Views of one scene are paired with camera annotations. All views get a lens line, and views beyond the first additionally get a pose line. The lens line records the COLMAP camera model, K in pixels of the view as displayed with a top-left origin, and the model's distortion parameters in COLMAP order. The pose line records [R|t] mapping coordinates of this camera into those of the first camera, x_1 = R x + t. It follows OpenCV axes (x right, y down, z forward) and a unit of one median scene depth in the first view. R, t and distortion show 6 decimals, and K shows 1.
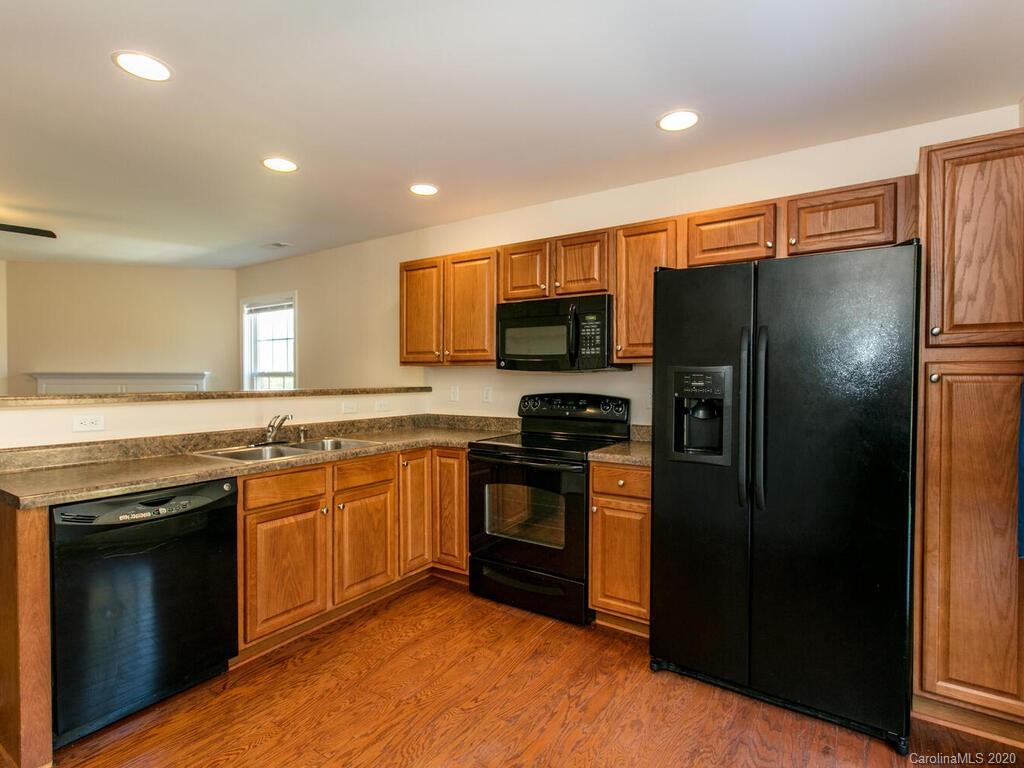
lens RADIAL K [[518.0, 0, 512.2], [0, 518.0, 380.9], [0, 0, 1]] dist [0.003194, 0.000089]
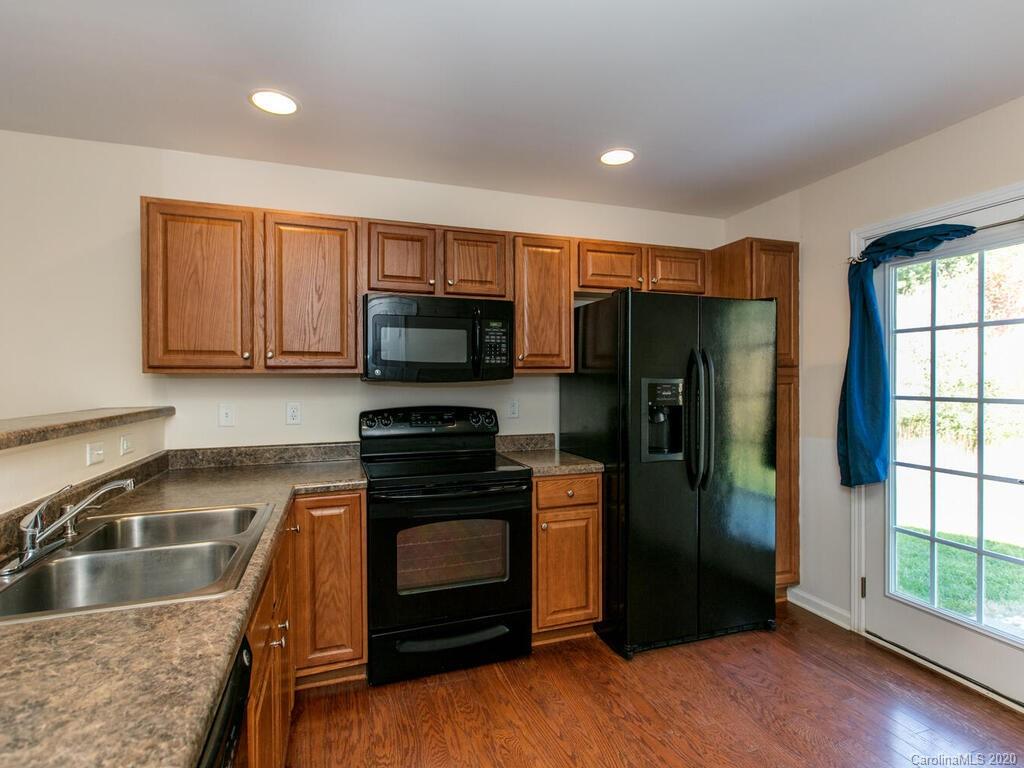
lens RADIAL K [[514.2, 0, 512.0], [0, 514.2, 384.0], [0, 0, 1]] dist [-0.000432, 0.000242]
pose [[0.604188, -0.008012, 0.796801, -0.575968], [0.012999, 0.999915, 0.000198, -0.014810], [-0.796736, 0.010238, 0.604241, 0.430542]]
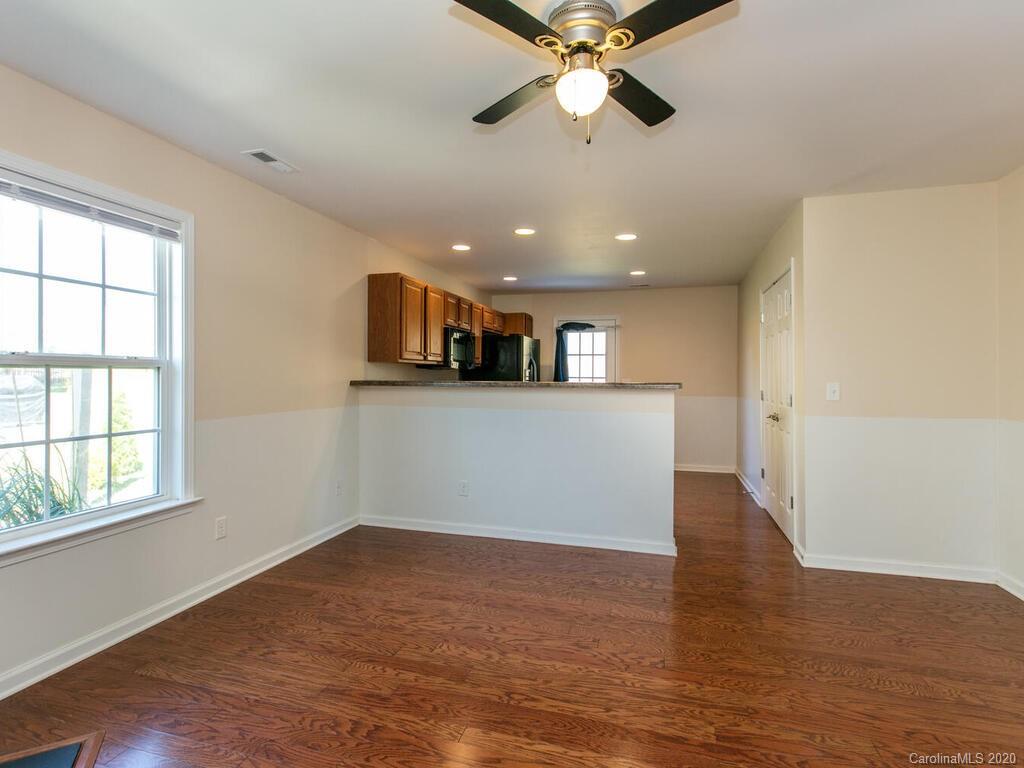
lens RADIAL K [[518.2, 0, 511.7], [0, 518.2, 378.0], [0, 0, 1]] dist [0.004108, -0.001168]
pose [[-0.301747, -0.006582, 0.953365, -1.868195], [0.004505, 0.999955, 0.008330, -0.002599], [-0.953377, 0.006808, -0.301704, 1.498997]]
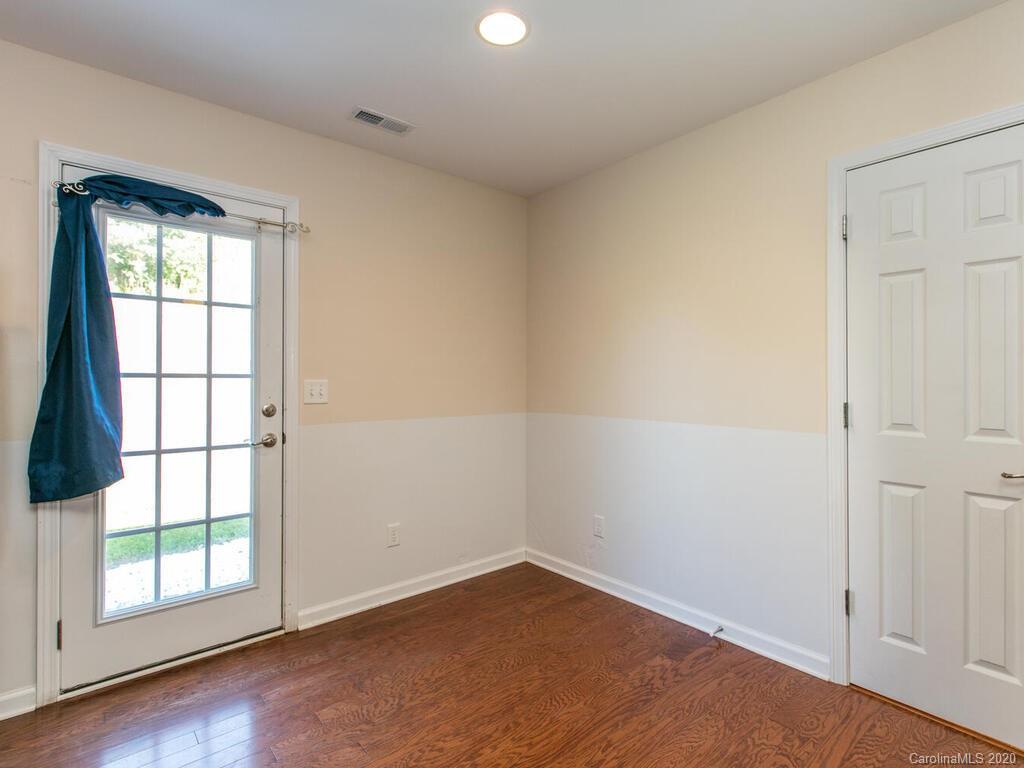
lens RADIAL K [[518.2, 0, 511.7], [0, 518.2, 378.0], [0, 0, 1]] dist [0.004108, -0.001168]
pose [[-0.963383, -0.000816, 0.268129, -0.211550], [0.000740, 0.999983, 0.005703, 0.018264], [-0.268130, 0.005692, -0.963366, 0.996532]]
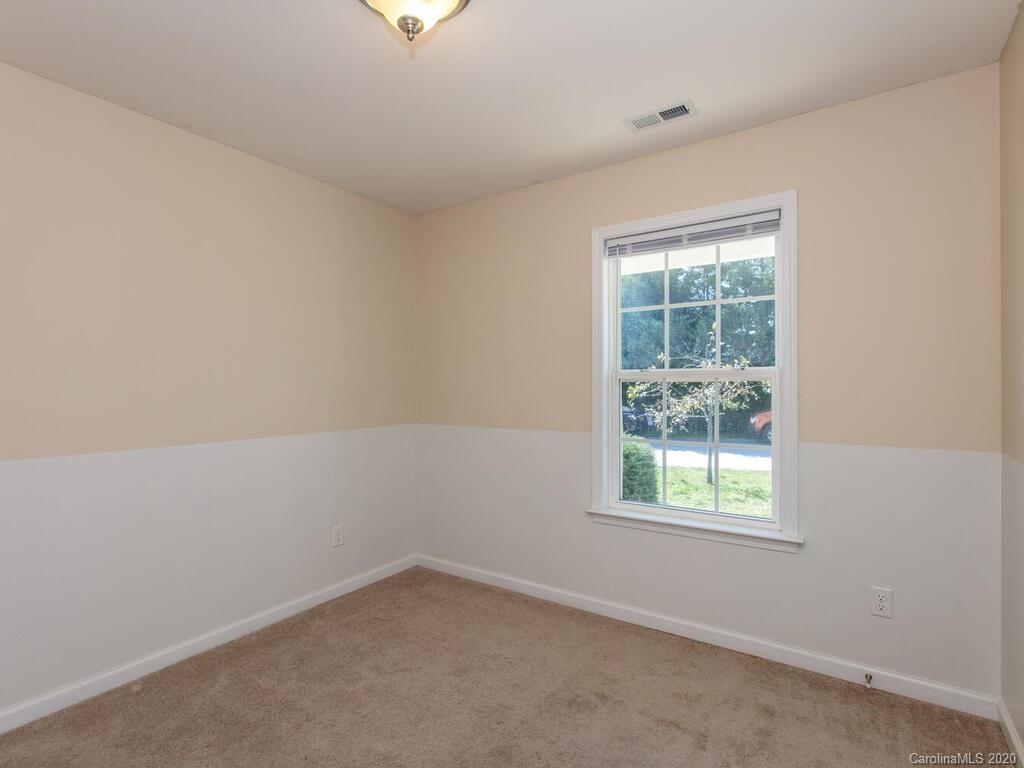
lens RADIAL K [[541.8, 0, 513.2], [0, 541.8, 388.1], [0, 0, 1]] dist [0.000375, -0.000100]
pose [[0.999690, -0.002578, -0.024757, -1.143418], [0.002370, 0.999962, -0.008438, 0.006921], [0.024778, 0.008377, 0.999658, 0.923079]]
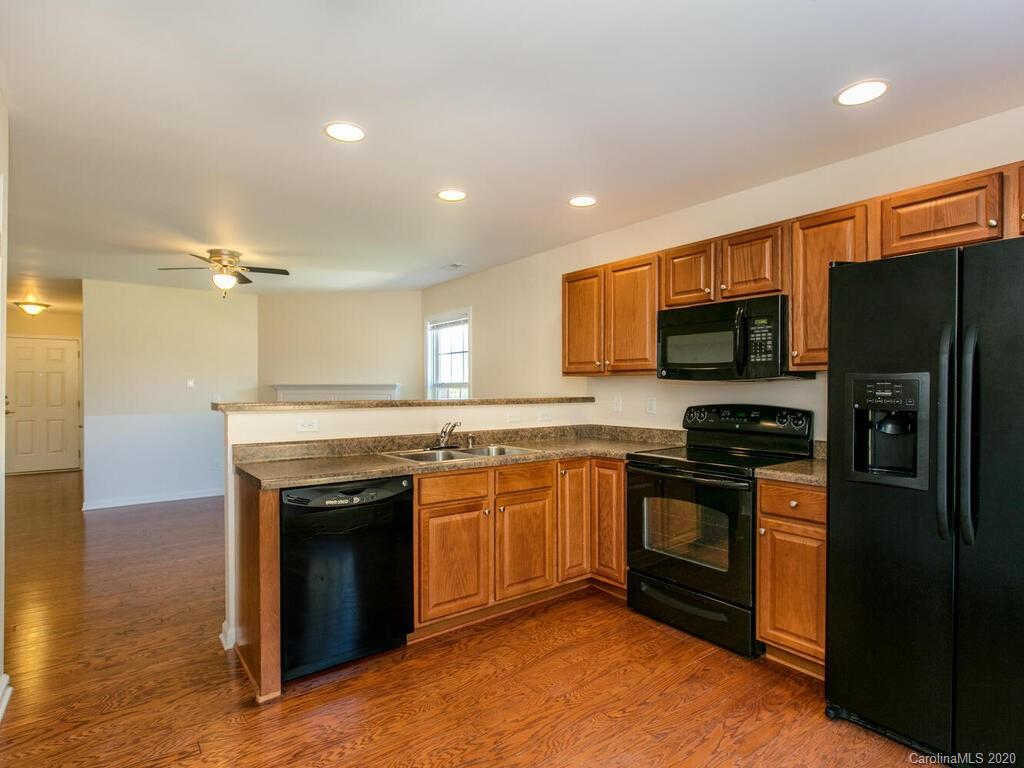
lens RADIAL K [[541.8, 0, 513.2], [0, 541.8, 388.1], [0, 0, 1]] dist [0.000375, -0.000100]
pose [[0.945202, -0.002205, -0.326480, 0.051643], [-0.000191, 0.999973, -0.007308, 0.002376], [0.326487, 0.006970, 0.945176, -0.042533]]
